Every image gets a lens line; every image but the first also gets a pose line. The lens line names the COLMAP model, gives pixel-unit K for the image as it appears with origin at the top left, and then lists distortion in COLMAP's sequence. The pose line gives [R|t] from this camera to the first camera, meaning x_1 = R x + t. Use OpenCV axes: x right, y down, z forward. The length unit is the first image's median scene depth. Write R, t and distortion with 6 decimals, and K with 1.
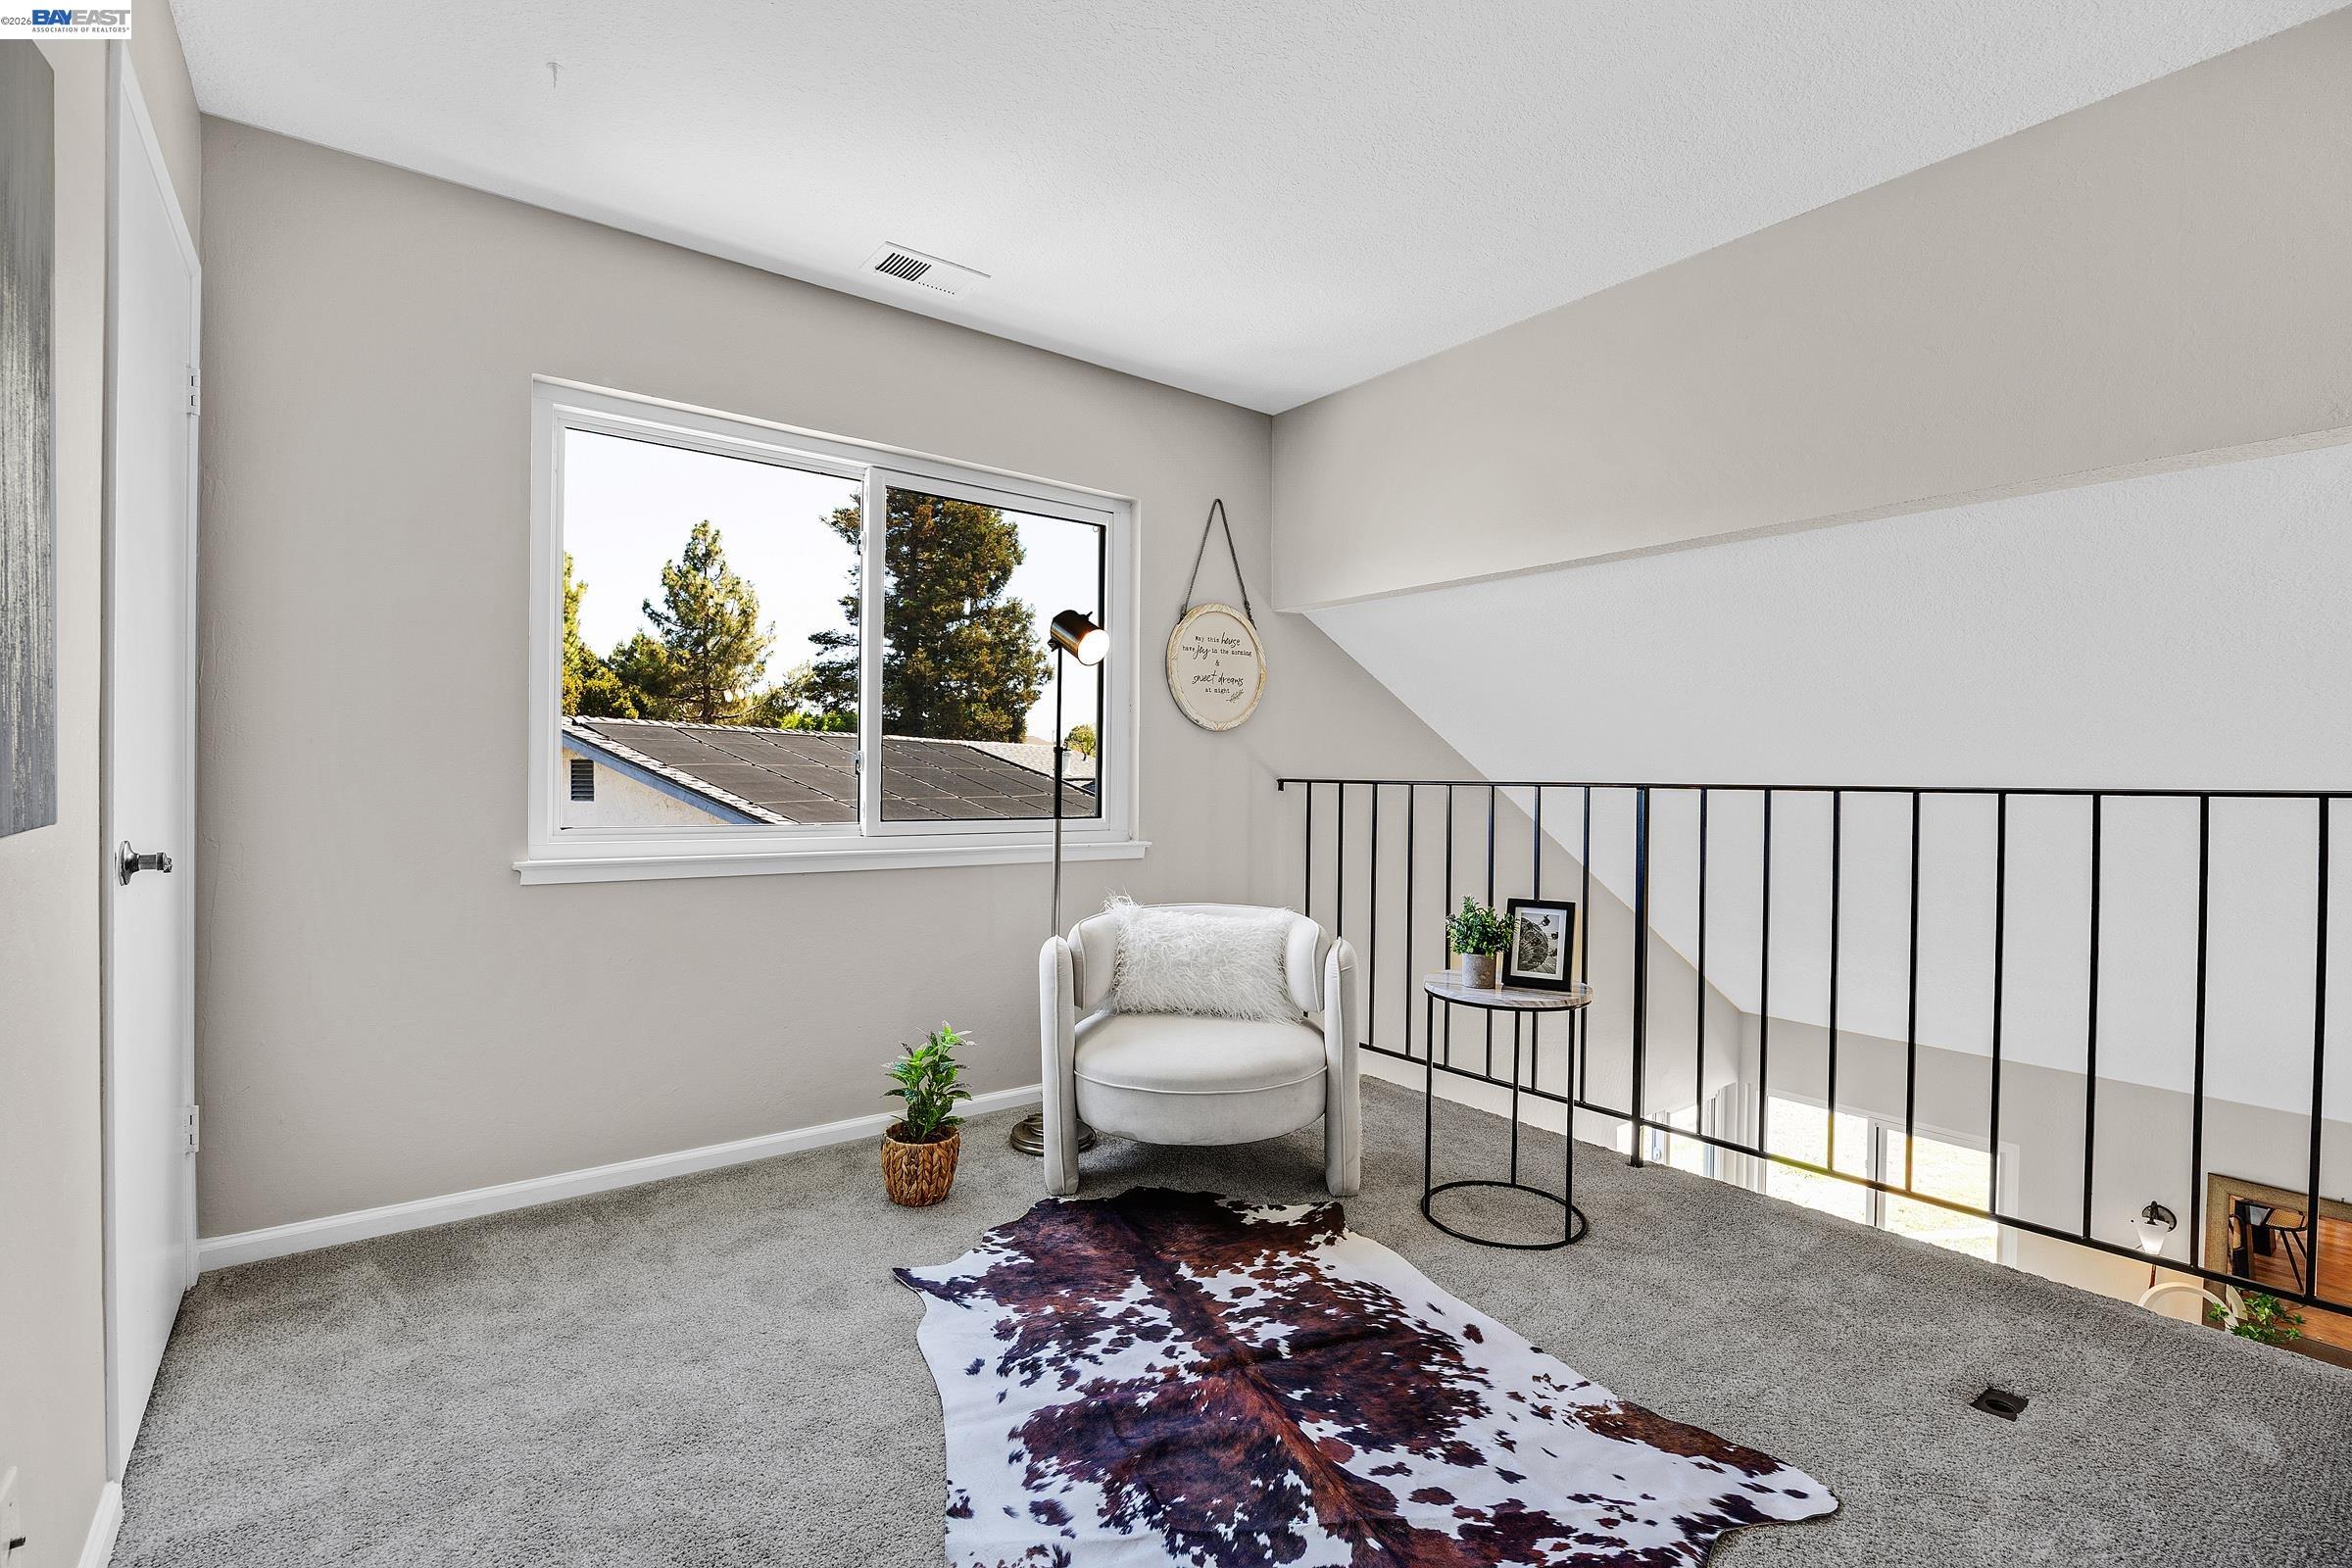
lens RADIAL K [[1108.5, 0, 1182.1], [0, 1108.5, 789.1], [0, 0, 1]] dist [-0.012449, 0.000431]
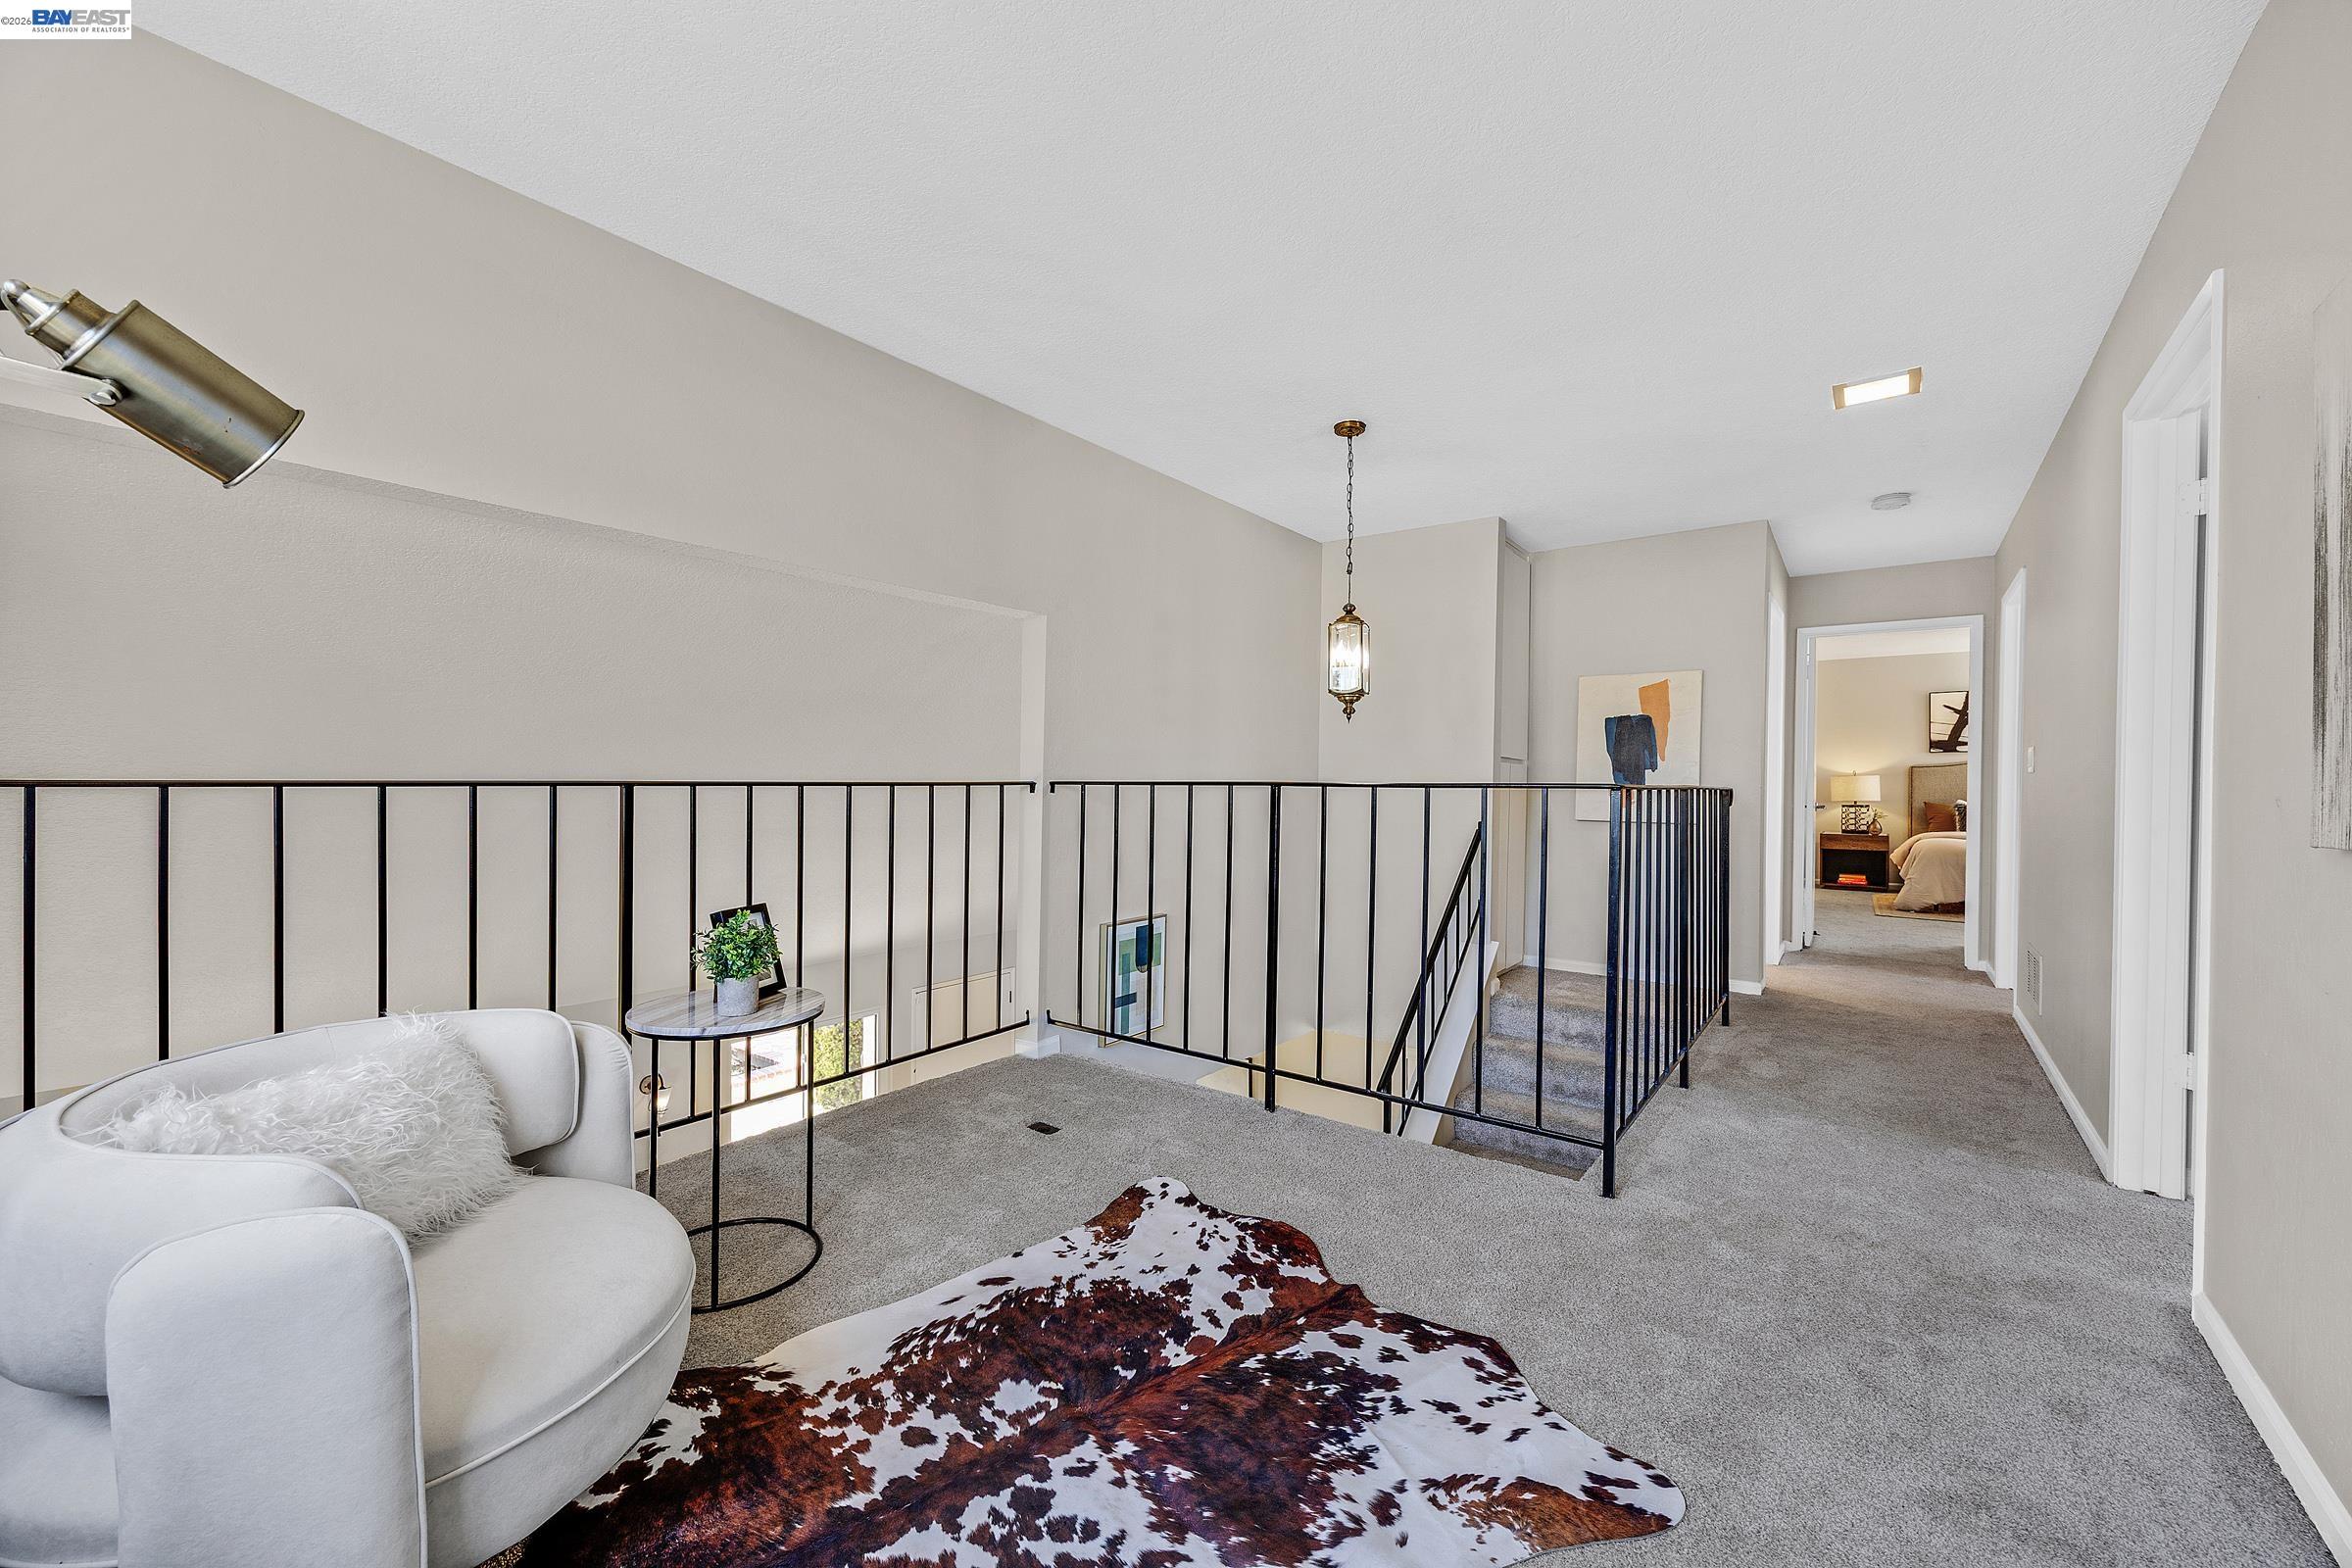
lens RADIAL K [[930.1, 0, 1173.4], [0, 930.1, 780.8], [0, 0, 1]] dist [0.015195, 0.000082]
pose [[-0.279474, -0.008778, 0.960113, -0.702826], [0.002986, 0.999945, 0.010011, -0.017254], [-0.960149, 0.005664, -0.279433, 1.126065]]
